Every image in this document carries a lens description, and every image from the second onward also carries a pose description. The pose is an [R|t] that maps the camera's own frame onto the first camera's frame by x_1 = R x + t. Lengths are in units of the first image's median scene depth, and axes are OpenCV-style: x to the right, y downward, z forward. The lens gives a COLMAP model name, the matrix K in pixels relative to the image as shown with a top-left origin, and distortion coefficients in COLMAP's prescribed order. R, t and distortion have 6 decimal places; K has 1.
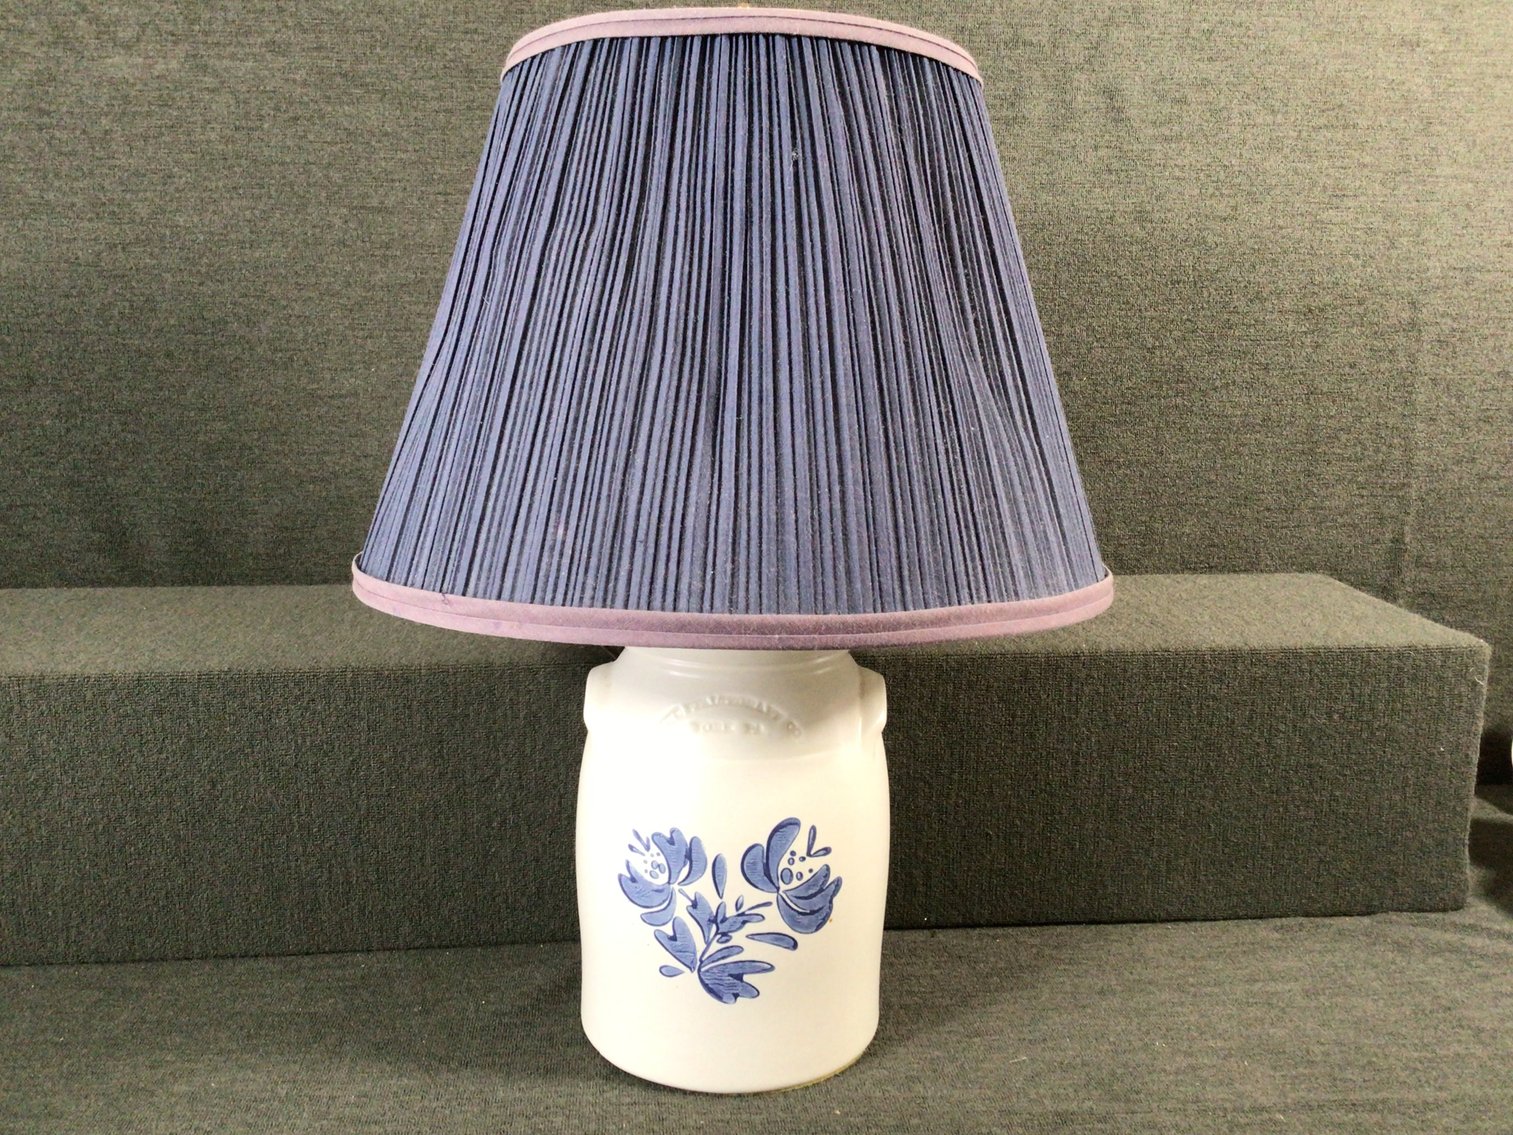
lens RADIAL K [[1399.4, 0, 757.4], [0, 1399.4, 556.3], [0, 0, 1]] dist [0.111101, -0.225687]
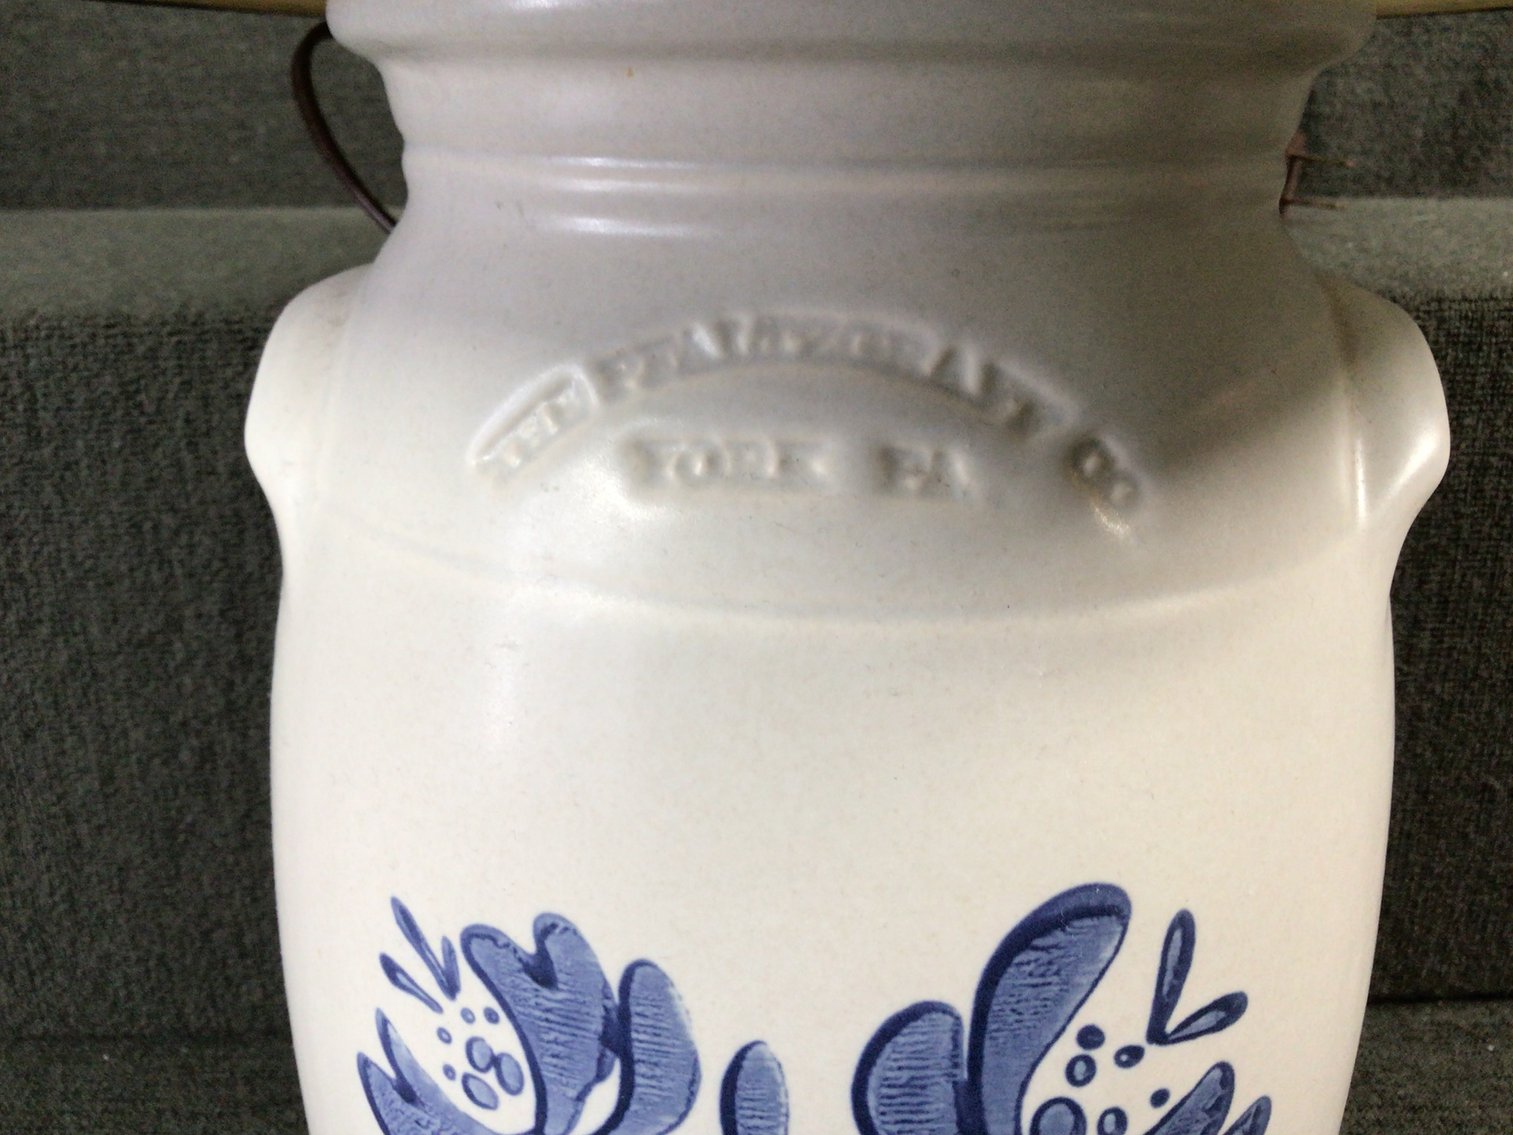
lens RADIAL K [[1391.4, 0, 756.5], [0, 1391.4, 567.5], [0, 0, 1]] dist [0.098461, -0.163538]
pose [[0.998244, 0.006850, -0.058832, -0.010075], [0.001431, 0.990212, 0.139564, 0.075980], [0.059212, -0.139403, 0.988464, 0.555716]]
